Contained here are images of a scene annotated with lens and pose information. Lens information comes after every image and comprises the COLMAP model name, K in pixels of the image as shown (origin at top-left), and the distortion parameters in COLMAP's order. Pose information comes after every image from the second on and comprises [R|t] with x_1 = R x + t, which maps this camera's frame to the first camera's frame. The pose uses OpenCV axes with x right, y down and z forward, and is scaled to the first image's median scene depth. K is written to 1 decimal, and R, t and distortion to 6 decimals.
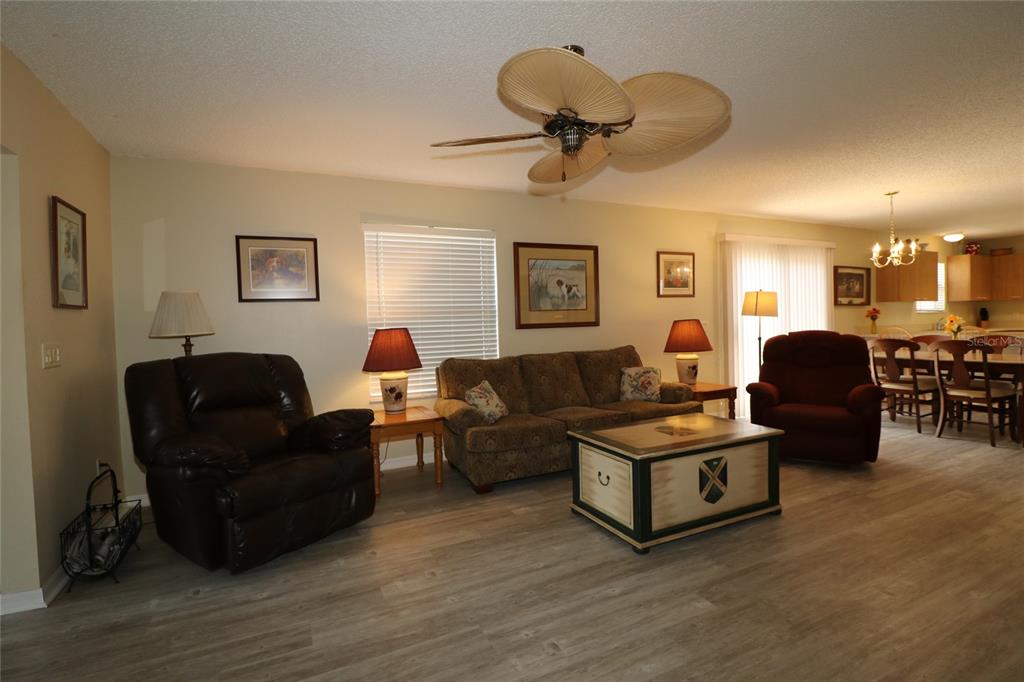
lens RADIAL K [[477.8, 0, 509.4], [0, 477.8, 342.5], [0, 0, 1]] dist [-0.004364, -0.010249]
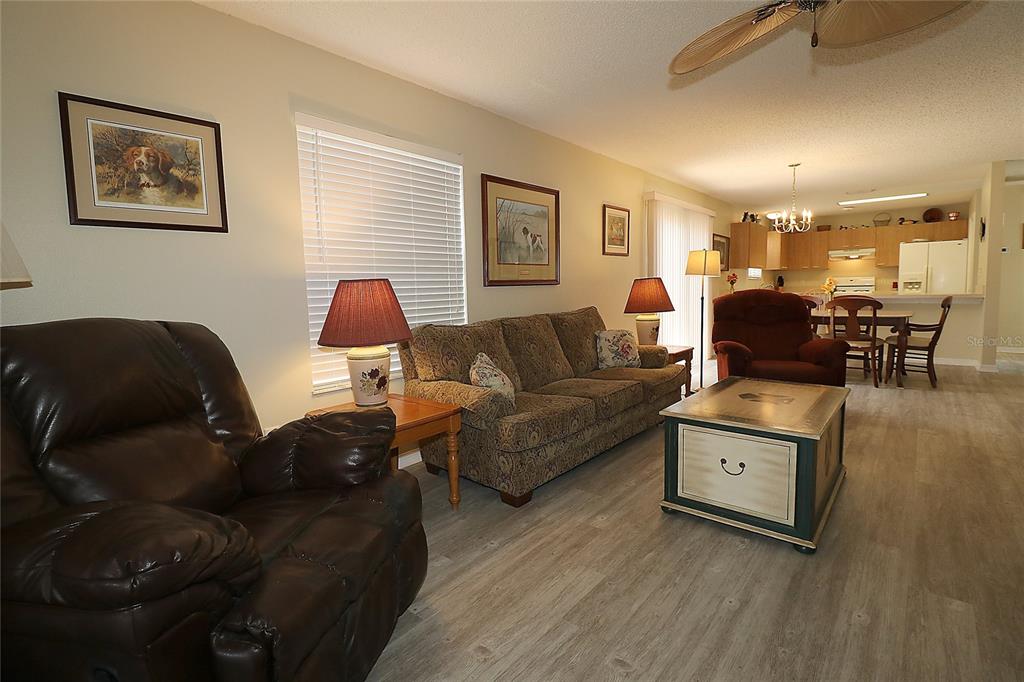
lens RADIAL K [[477.8, 0, 509.5], [0, 477.8, 335.3], [0, 0, 1]] dist [-0.004364, -0.010249]
pose [[0.912579, -0.033764, 0.407504, -0.282329], [0.014342, 0.998615, 0.050624, 0.013785], [-0.408648, -0.040354, 0.911799, 0.272708]]
